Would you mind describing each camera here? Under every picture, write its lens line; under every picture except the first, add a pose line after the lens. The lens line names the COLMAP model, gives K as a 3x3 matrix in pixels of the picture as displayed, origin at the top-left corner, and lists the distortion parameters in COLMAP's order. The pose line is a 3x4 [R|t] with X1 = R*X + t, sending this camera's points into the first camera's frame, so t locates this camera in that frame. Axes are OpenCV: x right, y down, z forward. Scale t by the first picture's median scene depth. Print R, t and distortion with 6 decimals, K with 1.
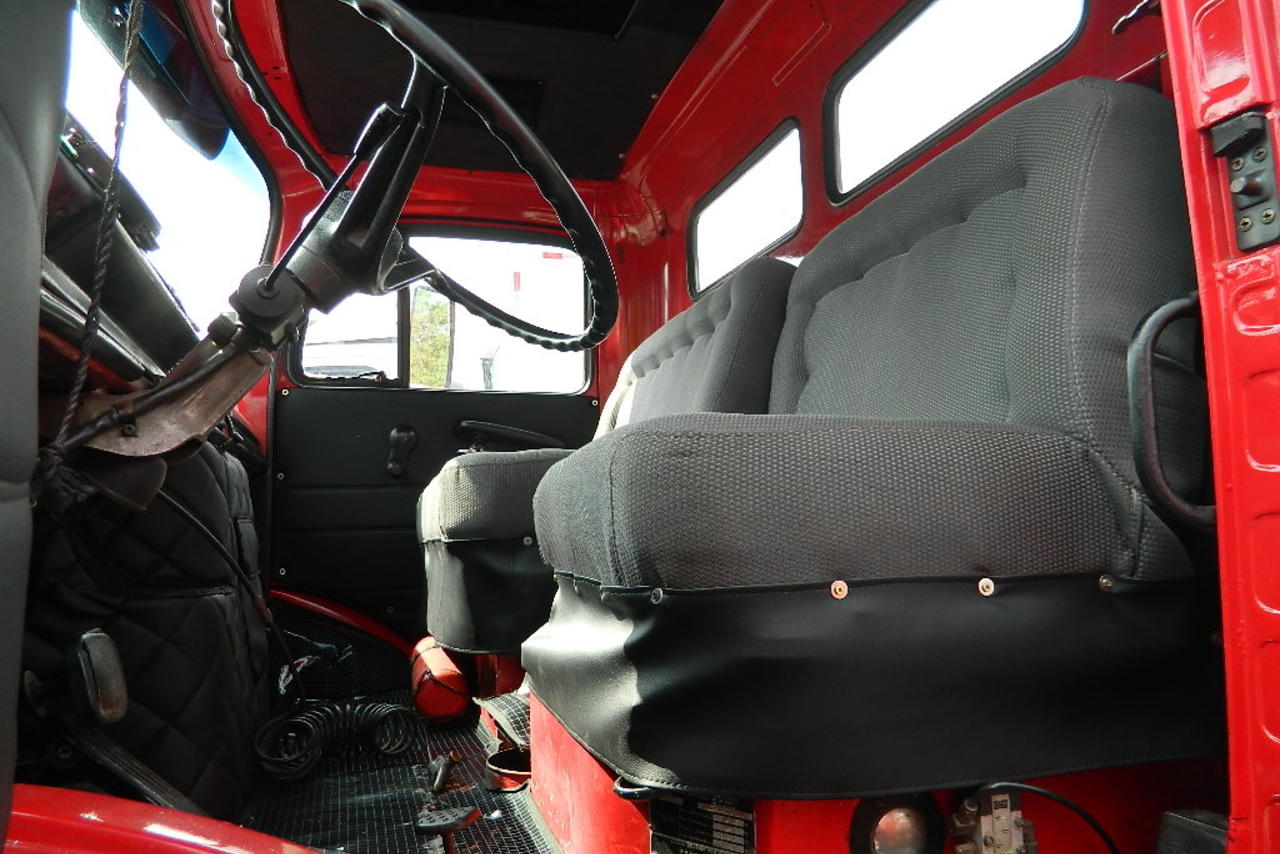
lens RADIAL K [[988.2, 0, 639.5], [0, 988.2, 401.1], [0, 0, 1]] dist [0.008775, -0.003543]
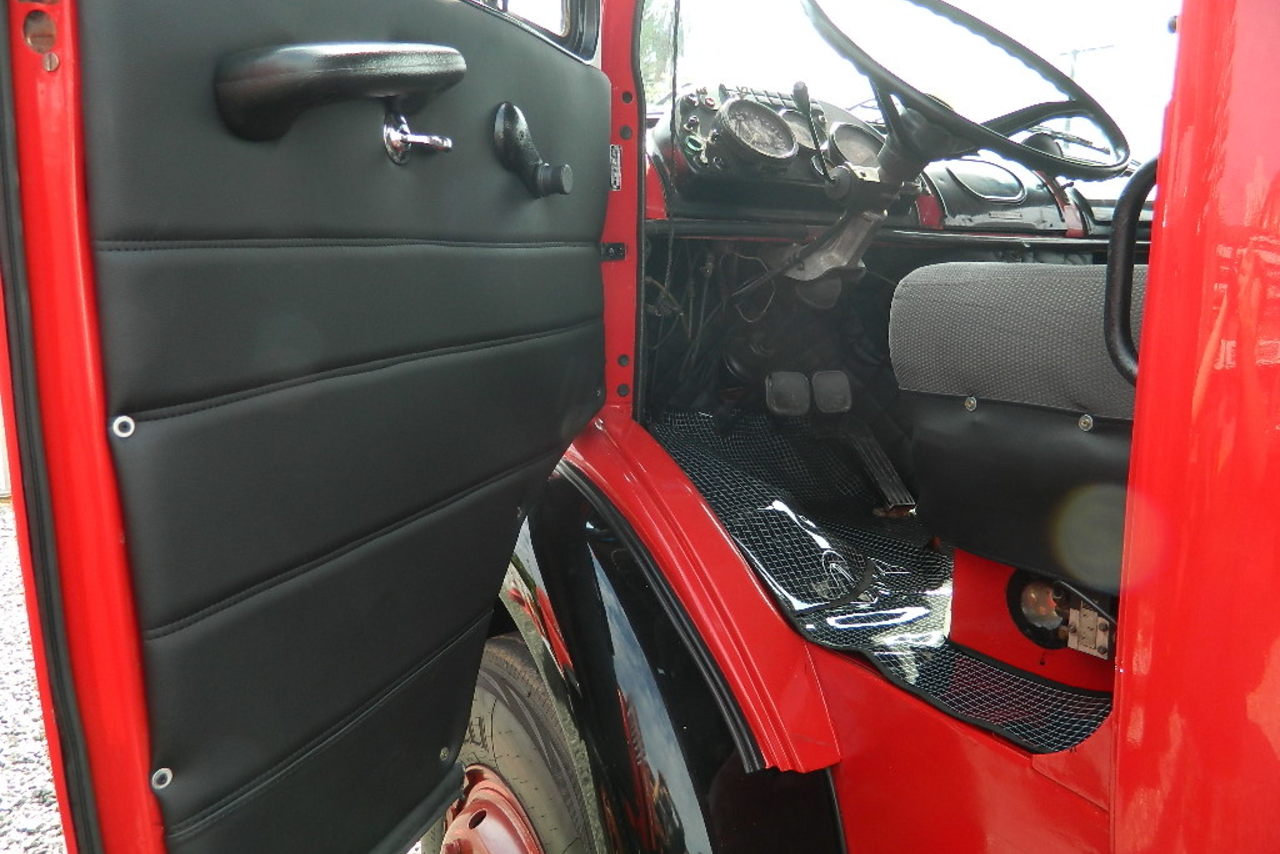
lens RADIAL K [[988.2, 0, 639.5], [0, 988.2, 401.1], [0, 0, 1]] dist [0.008775, -0.003543]
pose [[0.247830, 0.147699, -0.957479, 1.245316], [0.107687, 0.977986, 0.178735, -0.089613], [0.962800, -0.147404, 0.226469, 0.247190]]
